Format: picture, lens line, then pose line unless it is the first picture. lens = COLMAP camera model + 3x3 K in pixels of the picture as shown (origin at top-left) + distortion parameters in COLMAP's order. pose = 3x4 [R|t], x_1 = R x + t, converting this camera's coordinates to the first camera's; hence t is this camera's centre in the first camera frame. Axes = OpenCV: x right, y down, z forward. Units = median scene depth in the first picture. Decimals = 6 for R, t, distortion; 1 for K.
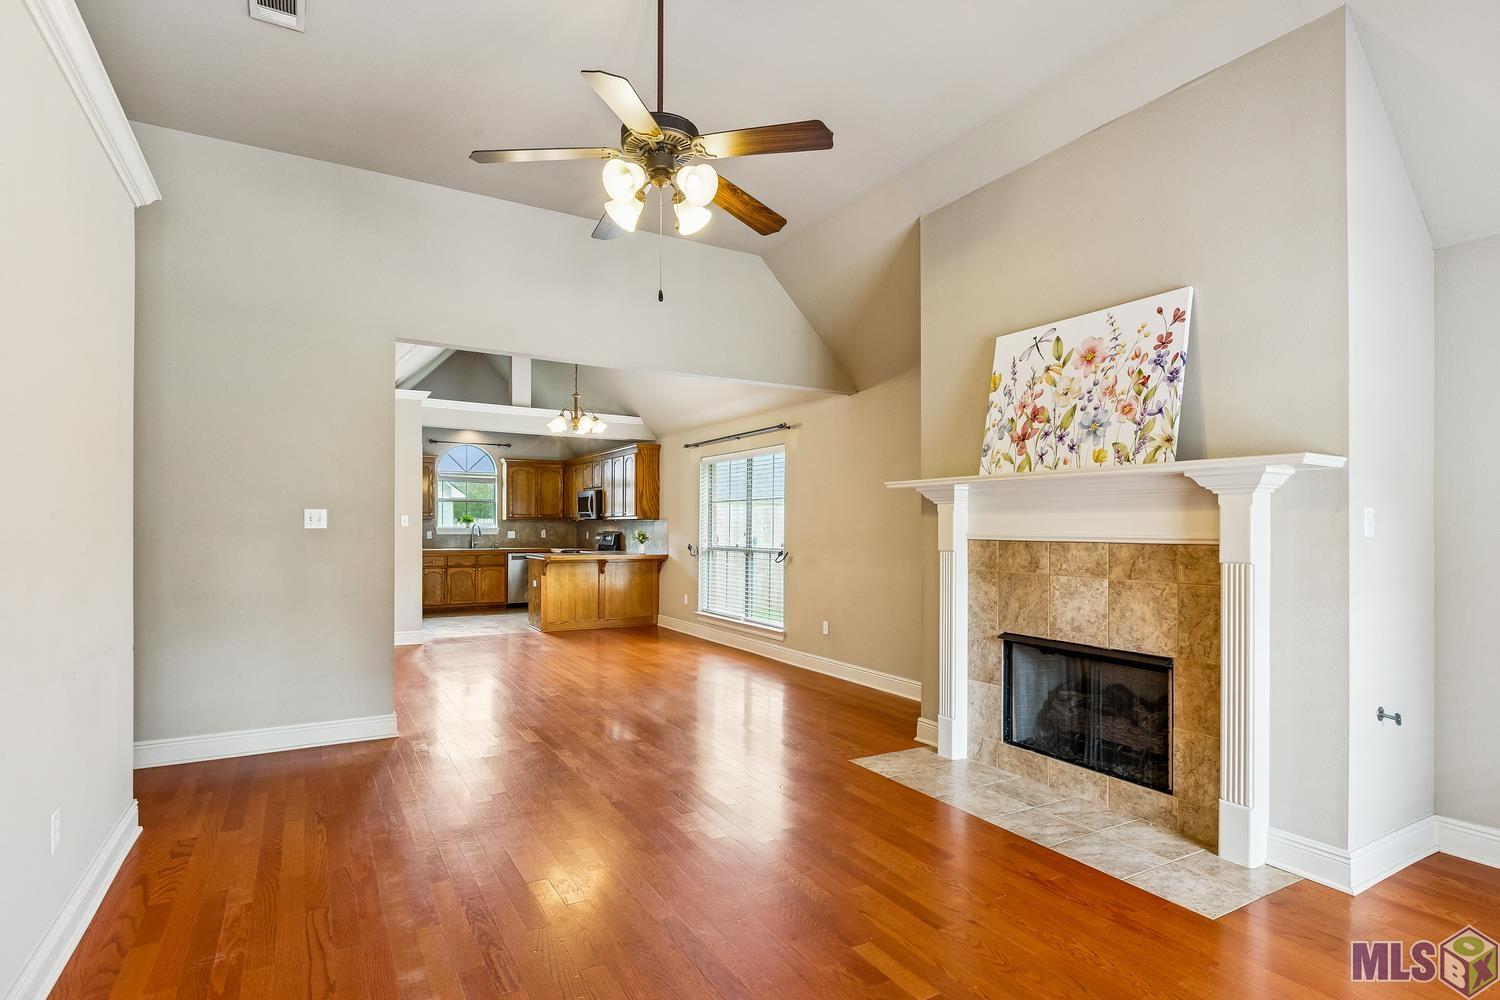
lens RADIAL K [[756.7, 0, 744.7], [0, 756.7, 532.7], [0, 0, 1]] dist [0.000676, 0.000055]
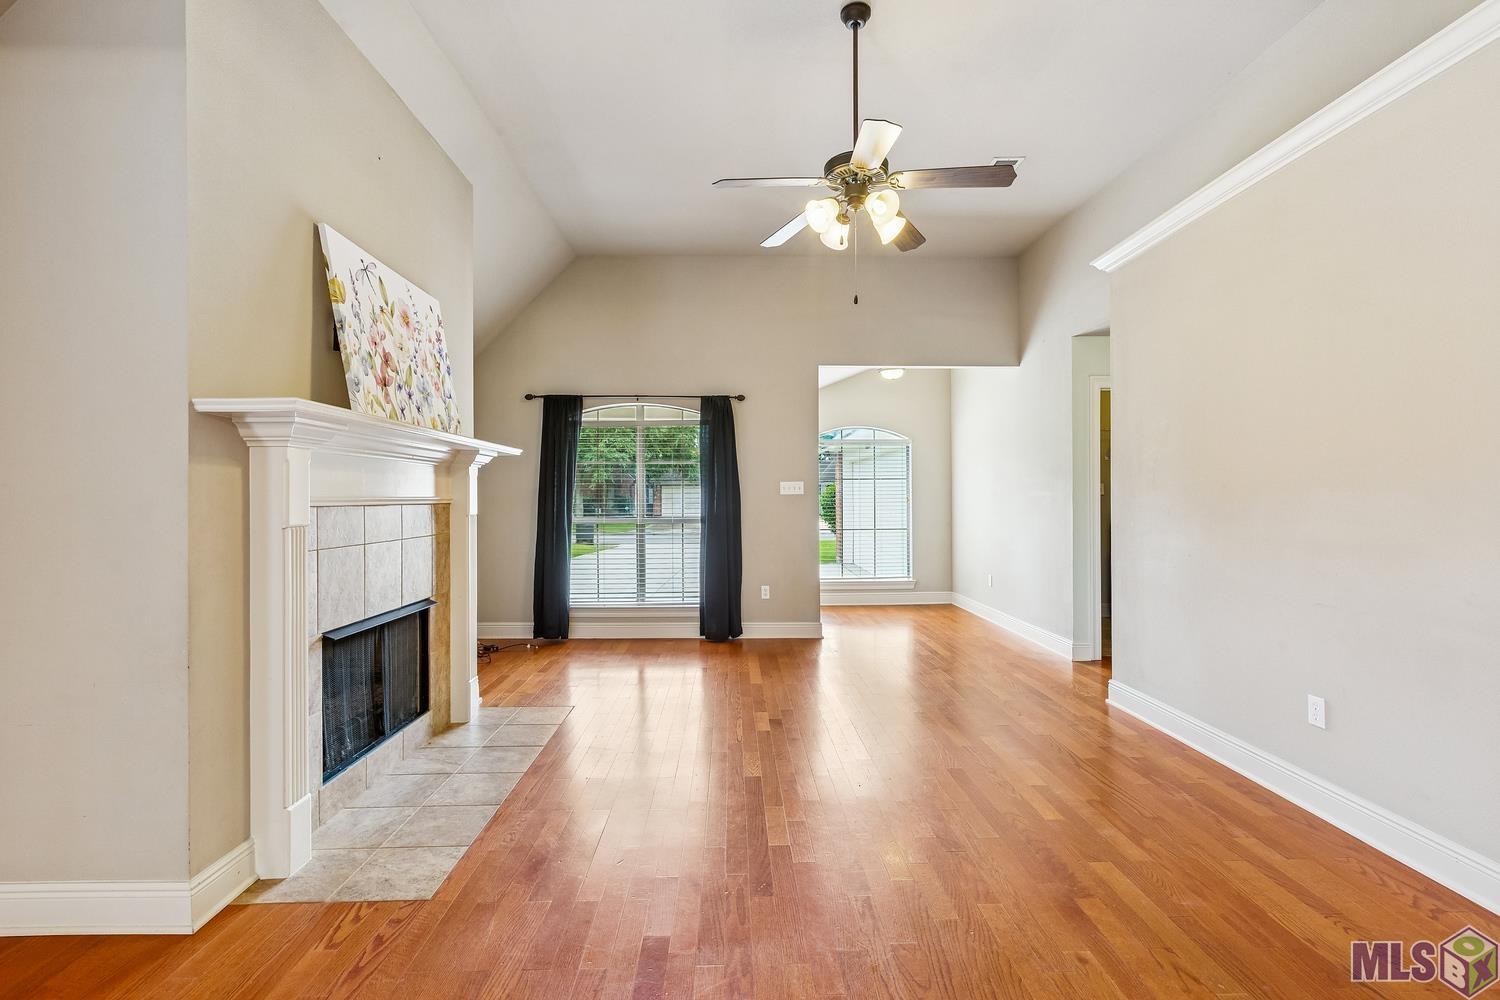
lens RADIAL K [[668.0, 0, 740.9], [0, 668.0, 485.2], [0, 0, 1]] dist [-0.000471, -0.000159]
pose [[-0.870176, 0.004982, 0.492716, -0.339148], [0.002417, 0.999980, -0.005843, -0.005383], [-0.492736, -0.003894, -0.870170, 1.435026]]
